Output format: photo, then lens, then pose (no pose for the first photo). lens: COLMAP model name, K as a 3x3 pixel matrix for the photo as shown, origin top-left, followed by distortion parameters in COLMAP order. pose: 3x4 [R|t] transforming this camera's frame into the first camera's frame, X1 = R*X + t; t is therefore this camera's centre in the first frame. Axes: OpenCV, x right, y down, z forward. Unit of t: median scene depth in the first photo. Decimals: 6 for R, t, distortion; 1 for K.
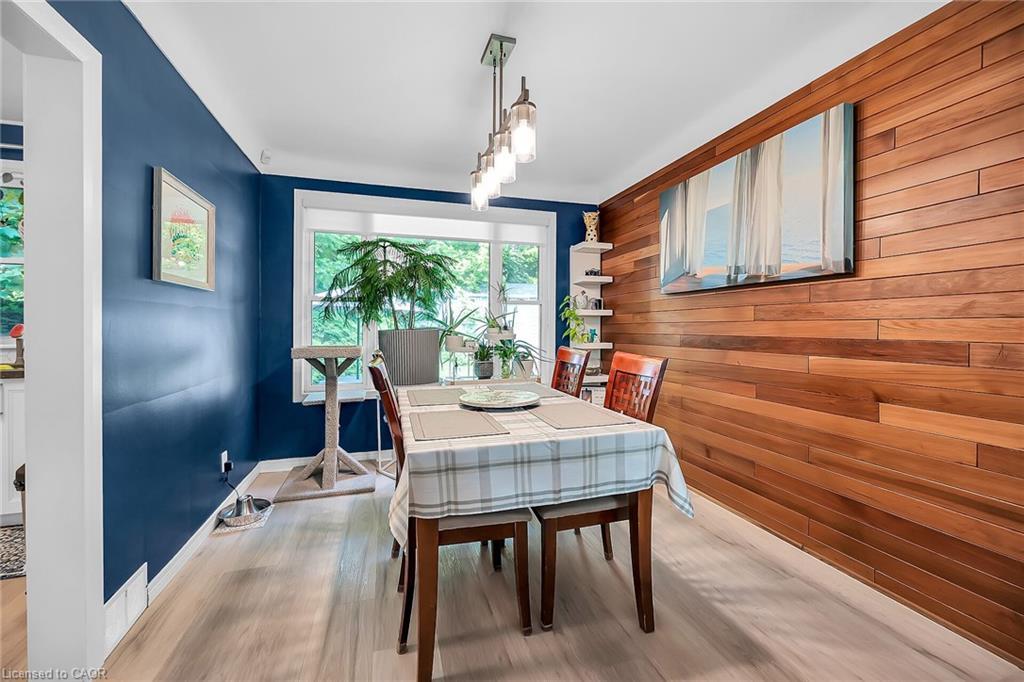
lens RADIAL K [[414.2, 0, 518.9], [0, 414.2, 328.1], [0, 0, 1]] dist [-0.000283, -0.000073]
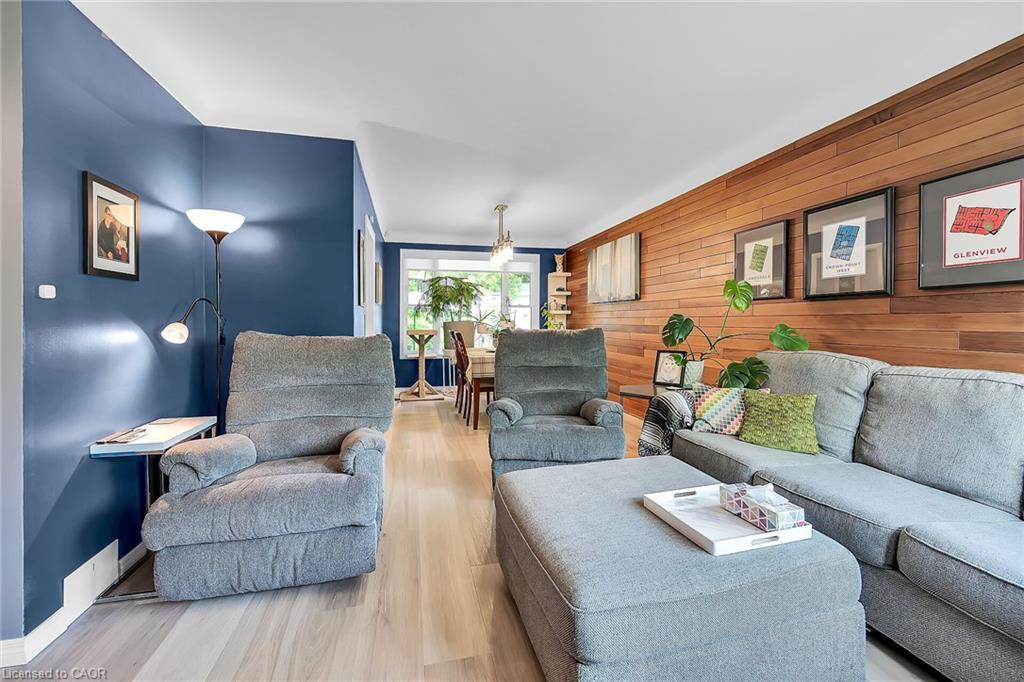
lens RADIAL K [[402.9, 0, 505.6], [0, 402.9, 323.9], [0, 0, 1]] dist [0.001026, 0.000032]
pose [[0.996503, 0.001857, -0.083541, 0.107939], [-0.001441, 0.999986, 0.005037, 0.004591], [0.083549, -0.004899, 0.996492, -0.844887]]
